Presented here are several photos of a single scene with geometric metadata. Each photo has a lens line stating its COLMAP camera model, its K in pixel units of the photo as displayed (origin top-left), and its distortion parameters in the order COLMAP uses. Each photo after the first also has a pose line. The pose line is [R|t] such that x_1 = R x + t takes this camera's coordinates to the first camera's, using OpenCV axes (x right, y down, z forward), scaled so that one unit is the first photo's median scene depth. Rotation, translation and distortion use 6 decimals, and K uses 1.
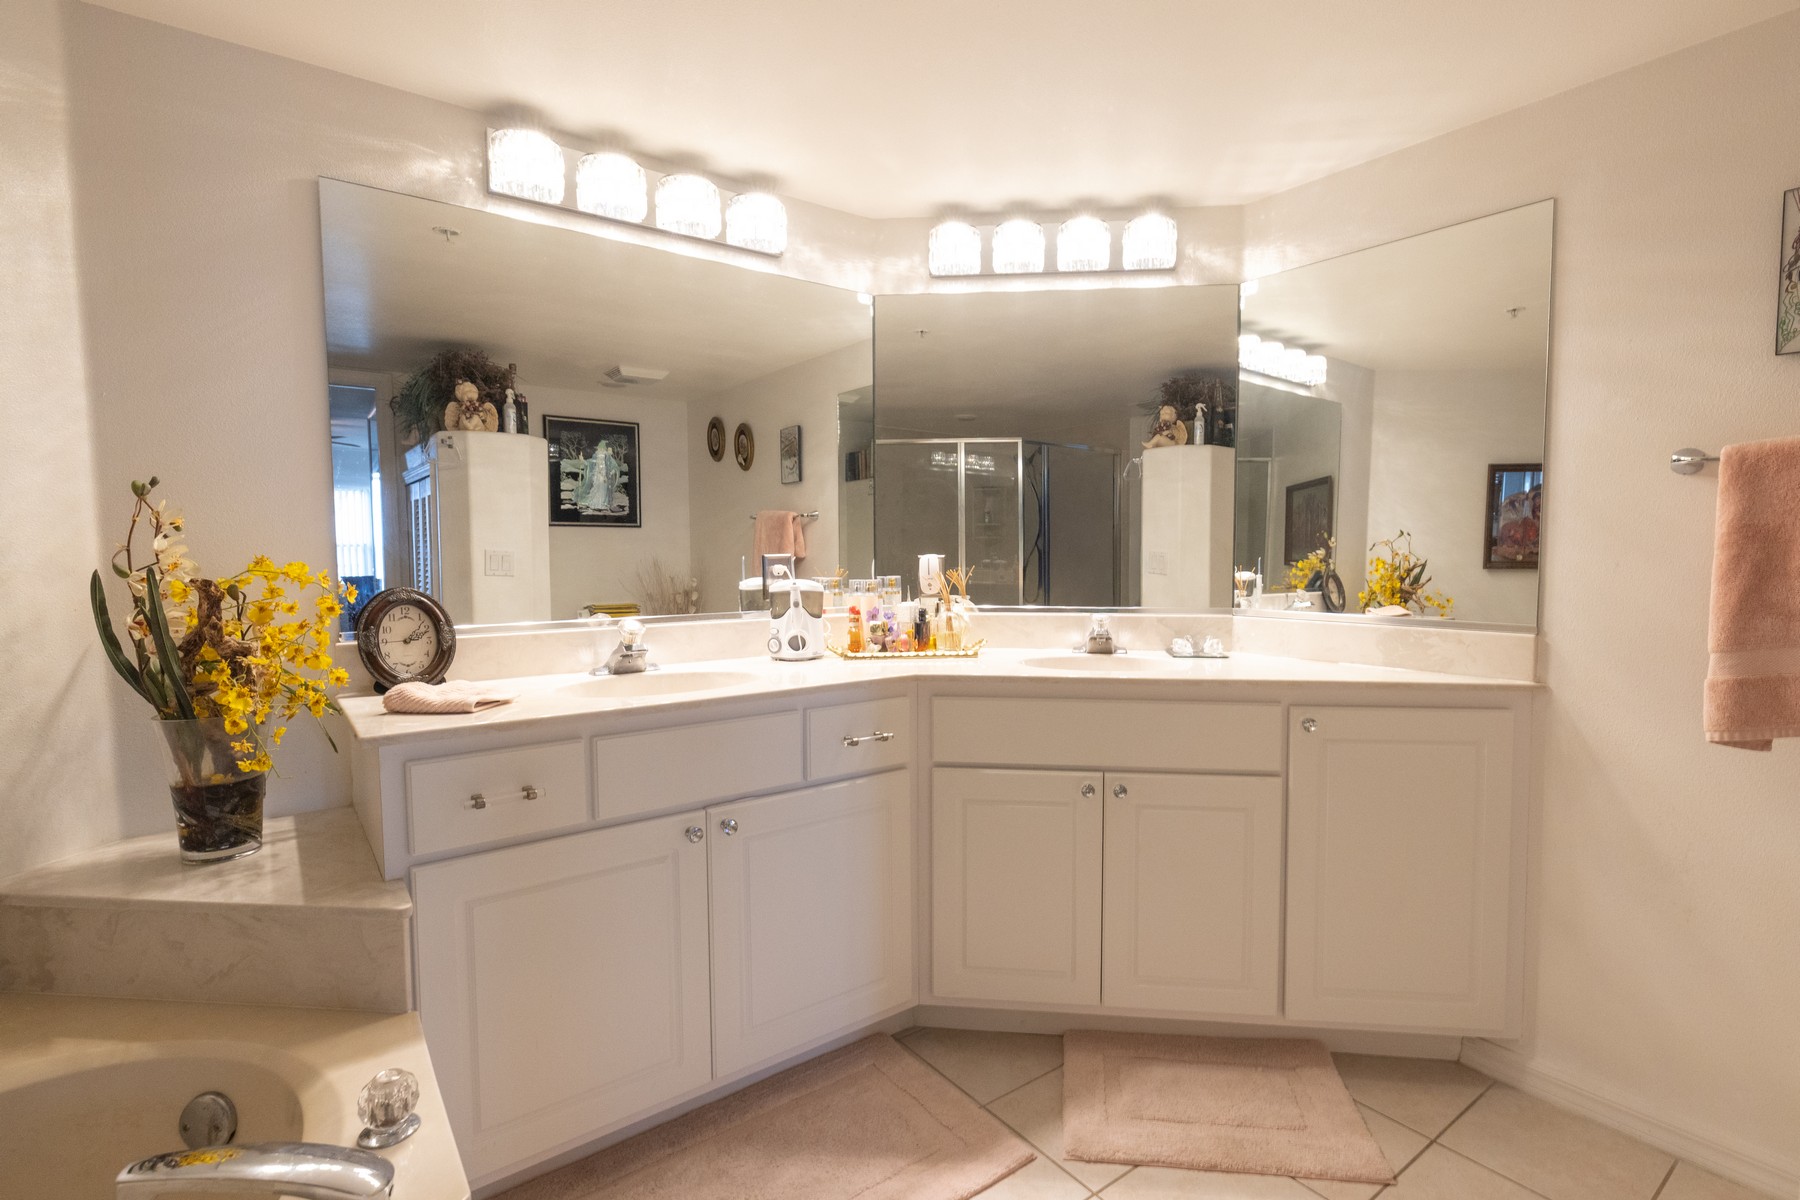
lens RADIAL K [[785.5, 0, 898.8], [0, 785.5, 598.9], [0, 0, 1]] dist [0.001995, -0.000023]
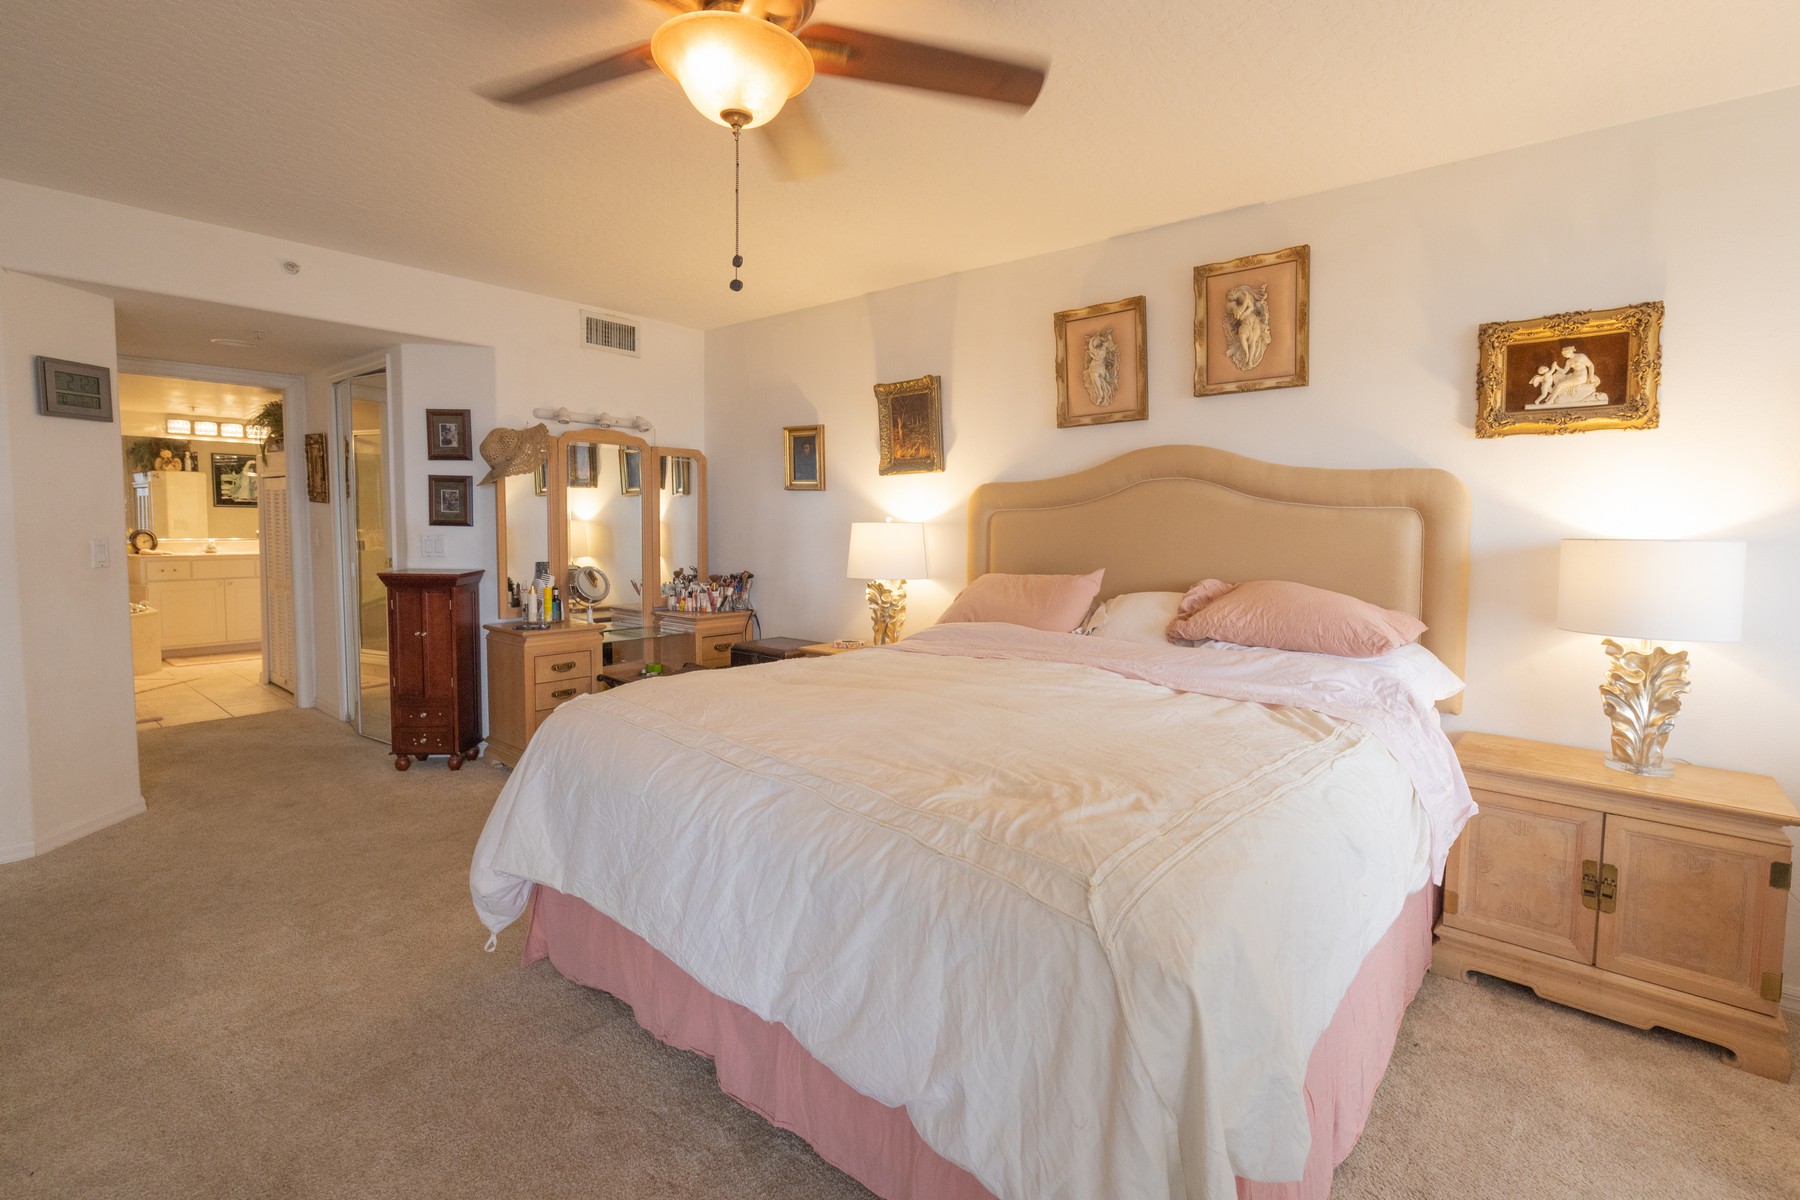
lens RADIAL K [[785.5, 0, 910.9], [0, 785.5, 566.8], [0, 0, 1]] dist [0.001995, -0.000023]
pose [[0.971282, -0.000854, 0.237932, 2.623101], [0.000470, 0.999998, 0.001671, 0.199674], [-0.237933, -0.001511, 0.971280, -4.525853]]
